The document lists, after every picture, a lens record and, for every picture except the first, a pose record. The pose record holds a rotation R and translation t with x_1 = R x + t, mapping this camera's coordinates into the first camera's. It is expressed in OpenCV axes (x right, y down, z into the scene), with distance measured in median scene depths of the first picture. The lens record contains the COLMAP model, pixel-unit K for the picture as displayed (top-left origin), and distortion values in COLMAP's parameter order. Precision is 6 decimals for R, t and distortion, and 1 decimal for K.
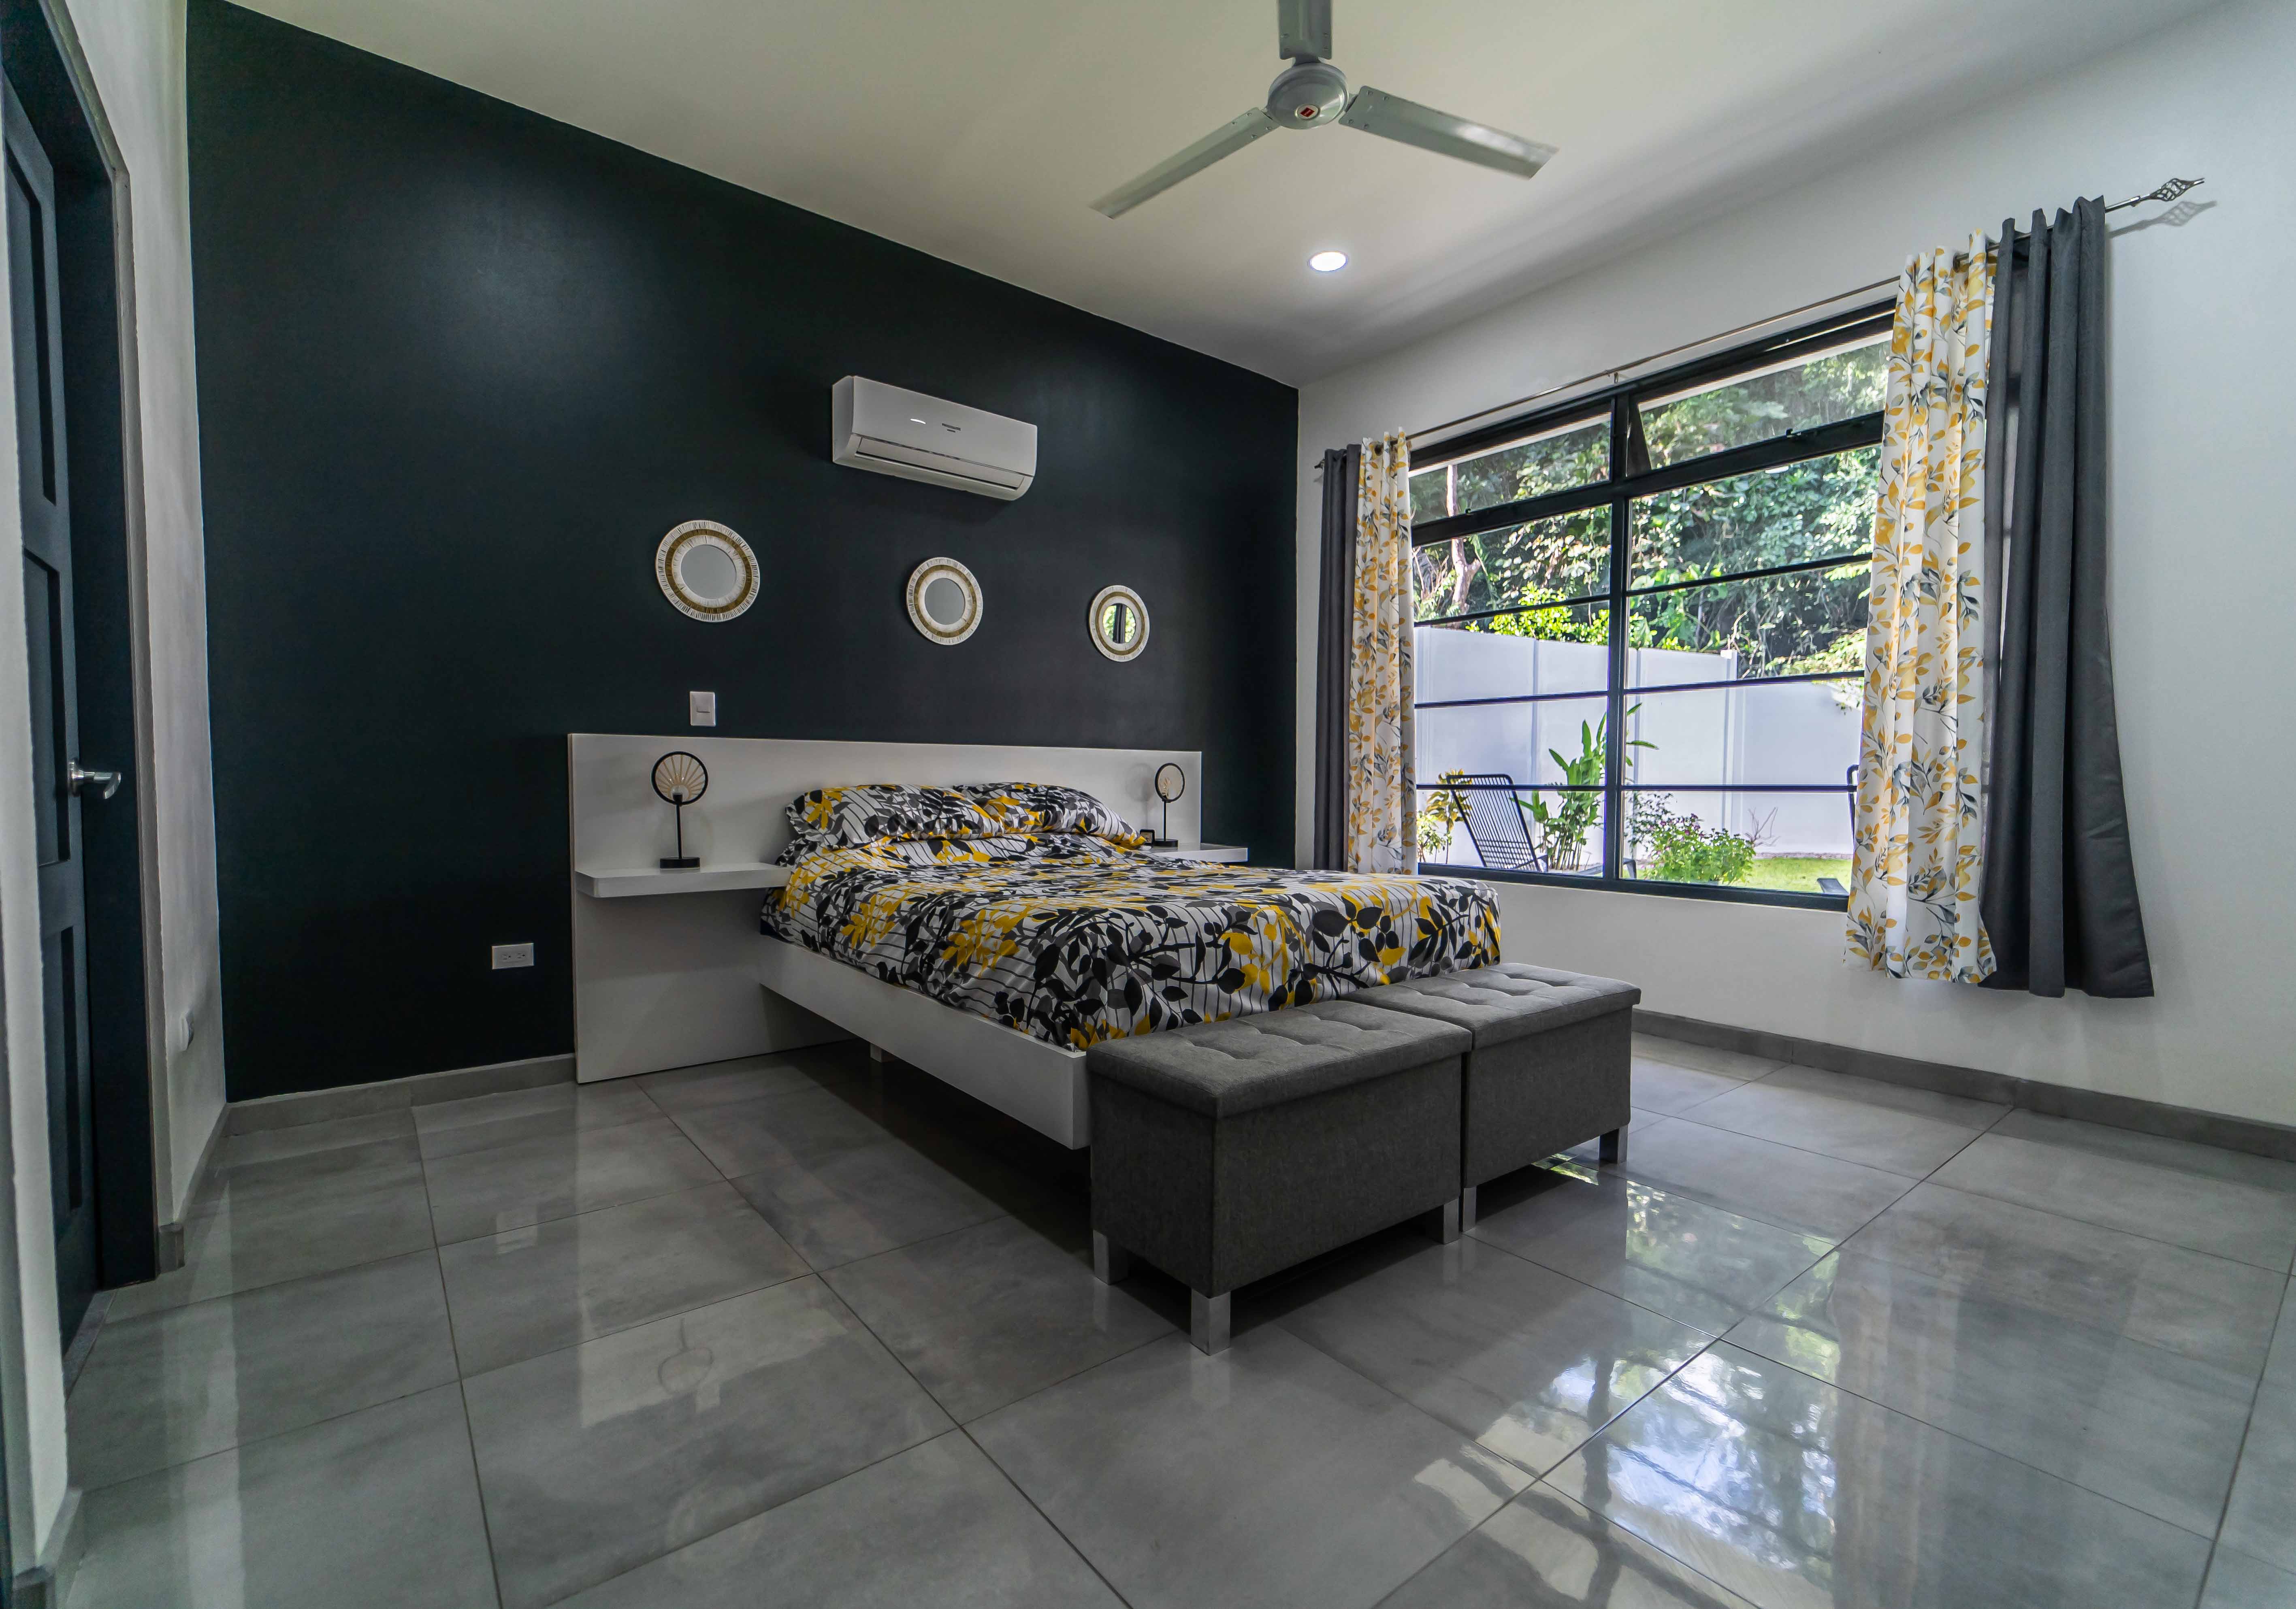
lens RADIAL K [[983.4, 0, 1134.7], [0, 983.4, 819.4], [0, 0, 1]] dist [-0.007029, 0.000018]
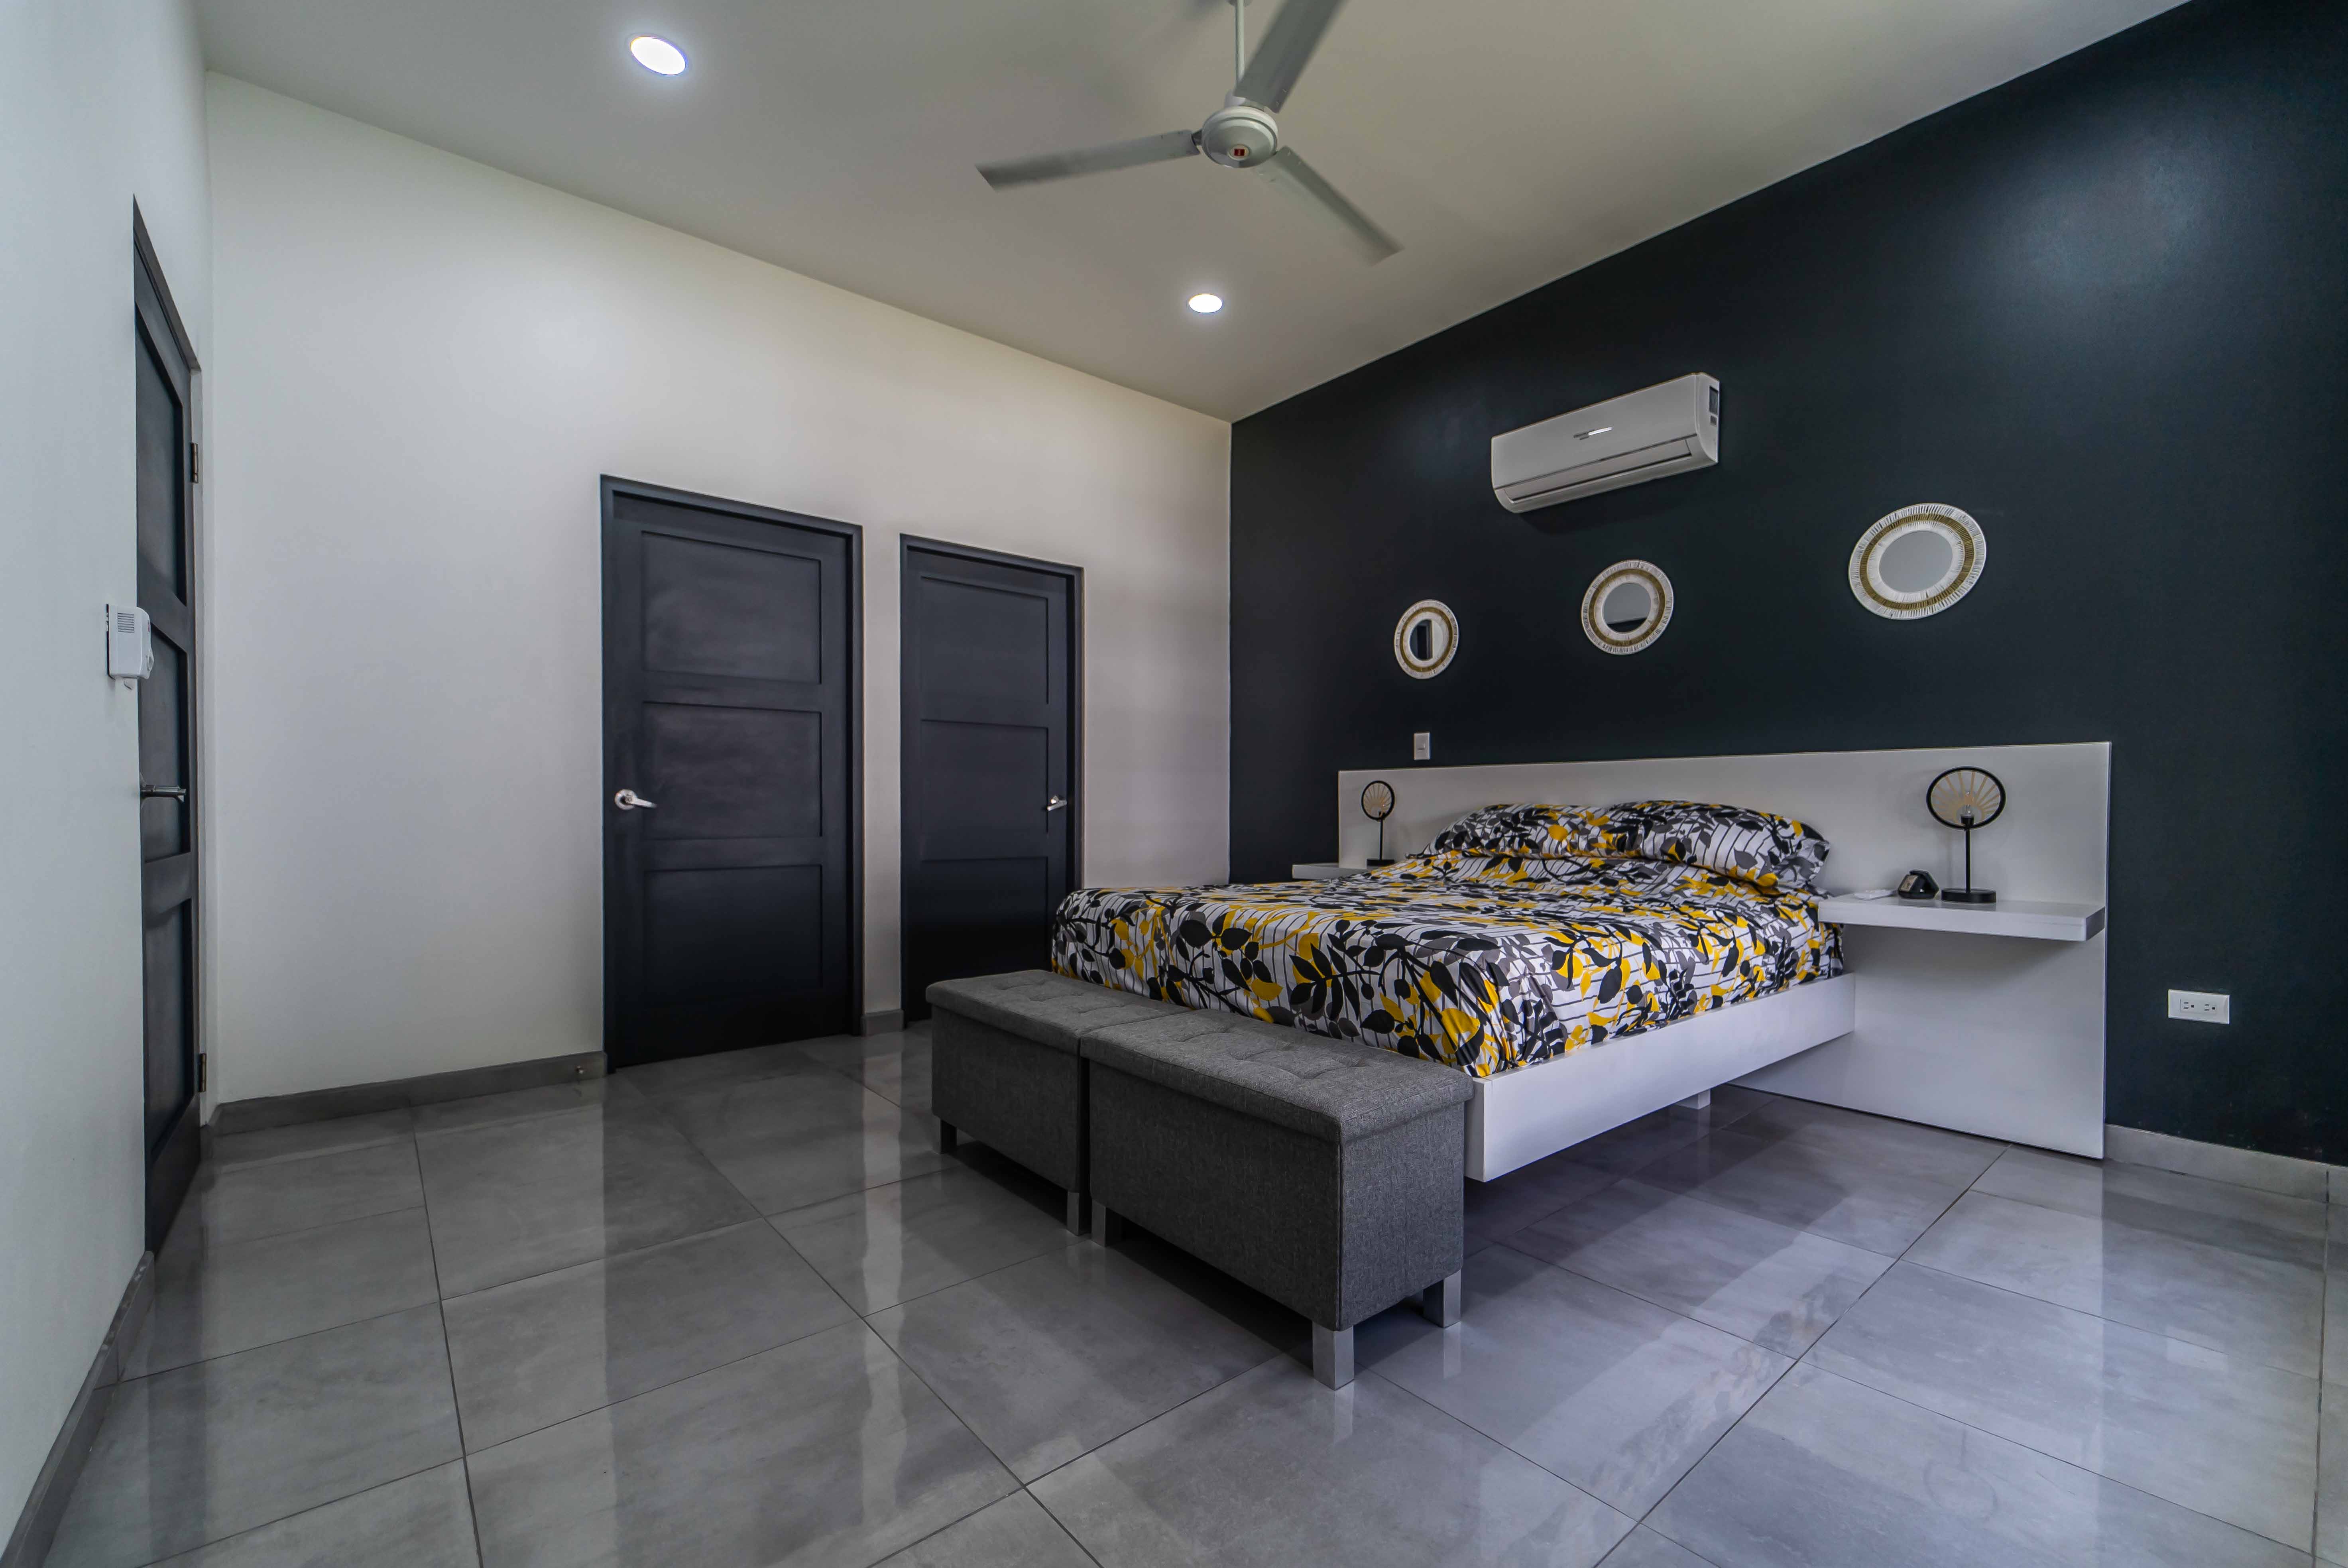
lens RADIAL K [[955.4, 0, 1160.6], [0, 955.4, 795.6], [0, 0, 1]] dist [0.001717, -0.001170]
pose [[0.037670, -0.016124, -0.999160, 1.135205], [-0.033893, 0.999274, -0.017404, -0.019904], [0.998715, 0.034521, 0.037096, 0.867283]]
